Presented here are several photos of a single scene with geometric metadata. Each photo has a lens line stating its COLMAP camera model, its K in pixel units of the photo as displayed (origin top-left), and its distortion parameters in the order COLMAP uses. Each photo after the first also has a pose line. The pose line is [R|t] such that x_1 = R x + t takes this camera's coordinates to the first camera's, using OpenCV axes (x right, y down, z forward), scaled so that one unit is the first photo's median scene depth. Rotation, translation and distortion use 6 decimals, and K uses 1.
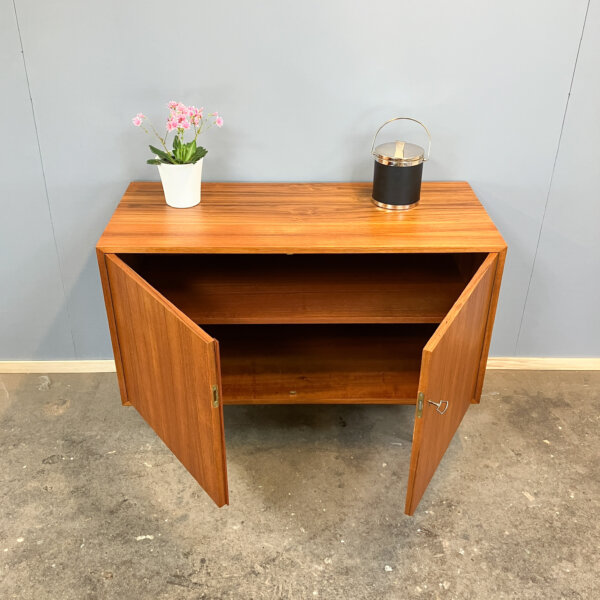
lens RADIAL K [[677.2, 0, 300.0], [0, 677.2, 300.0], [0, 0, 1]] dist [0.010220, 0.022381]
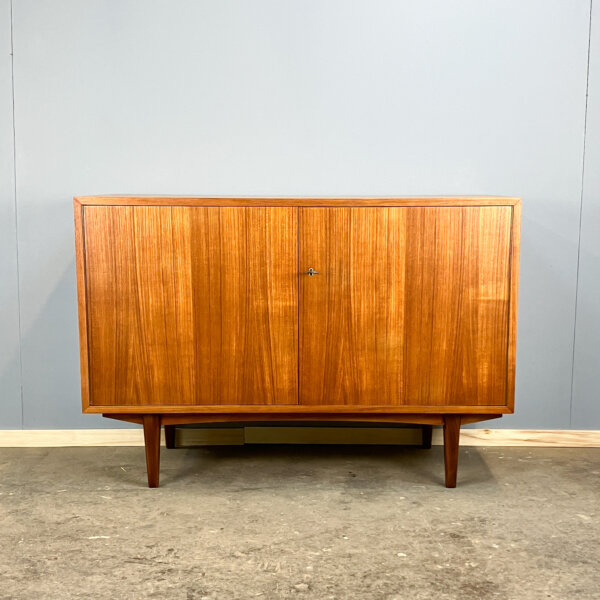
lens RADIAL K [[983.1, 0, 312.7], [0, 983.1, 347.1], [0, 0, 1]] dist [0.094834, -0.204356]
pose [[0.999920, -0.000949, -0.012586, 0.036696], [-0.003725, 0.930583, -0.366063, 0.545141], [0.012059, 0.366080, 0.930505, -0.157291]]
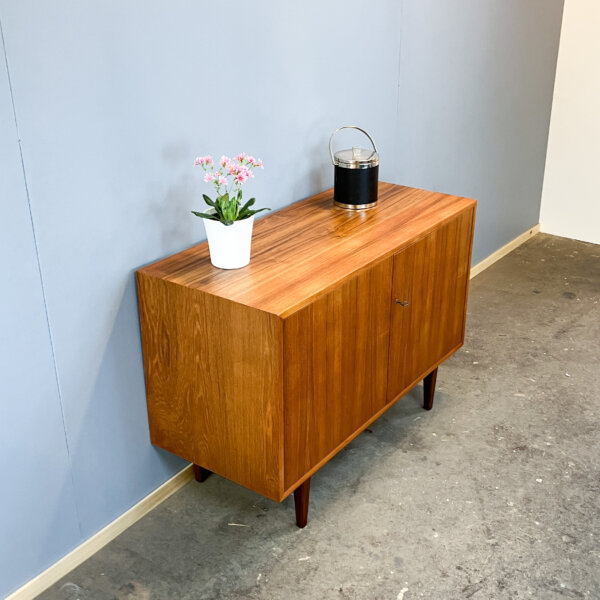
lens RADIAL K [[836.2, 0, 313.8], [0, 836.2, 300.0], [0, 0, 1]] dist [0.052886, -0.114845]
pose [[0.586519, -0.336413, 0.736765, -0.969640], [0.412441, 0.906936, 0.085781, -0.154752], [-0.697057, 0.253560, 0.670686, 0.205386]]
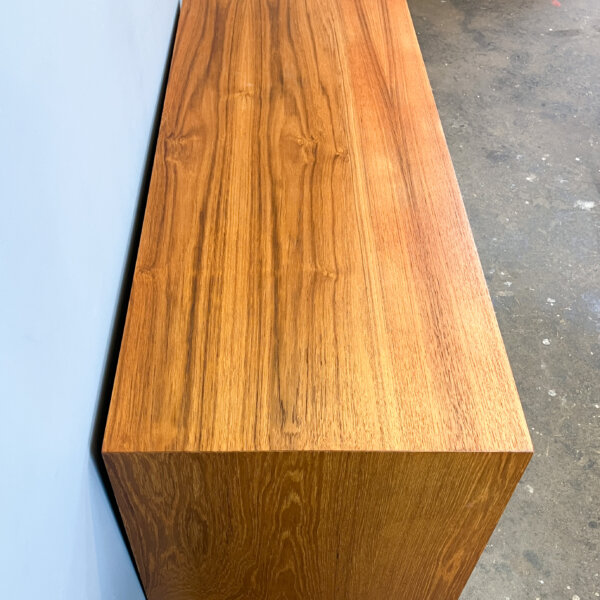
lens RADIAL K [[716.1, 0, 281.8], [0, 716.1, 301.0], [0, 0, 1]] dist [0.009426, -0.000509]
pose [[0.006394, -0.737631, 0.675174, -0.475664], [0.501334, 0.586570, 0.636082, -0.437017], [-0.865230, 0.334421, 0.373550, 0.848993]]
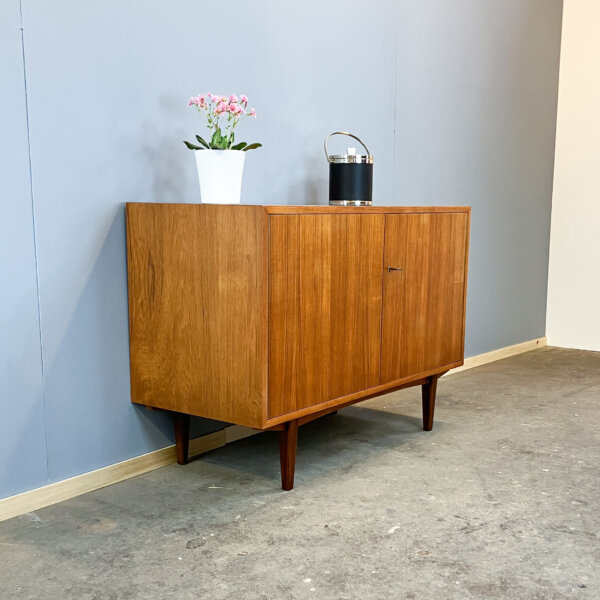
lens RADIAL K [[851.9, 0, 315.2], [0, 851.9, 357.7], [0, 0, 1]] dist [0.091610, -0.088805]
pose [[0.602306, -0.140414, 0.785819, -1.048980], [0.400765, 0.904547, -0.145545, 0.261924], [-0.690373, 0.402591, 0.601087, 0.329718]]
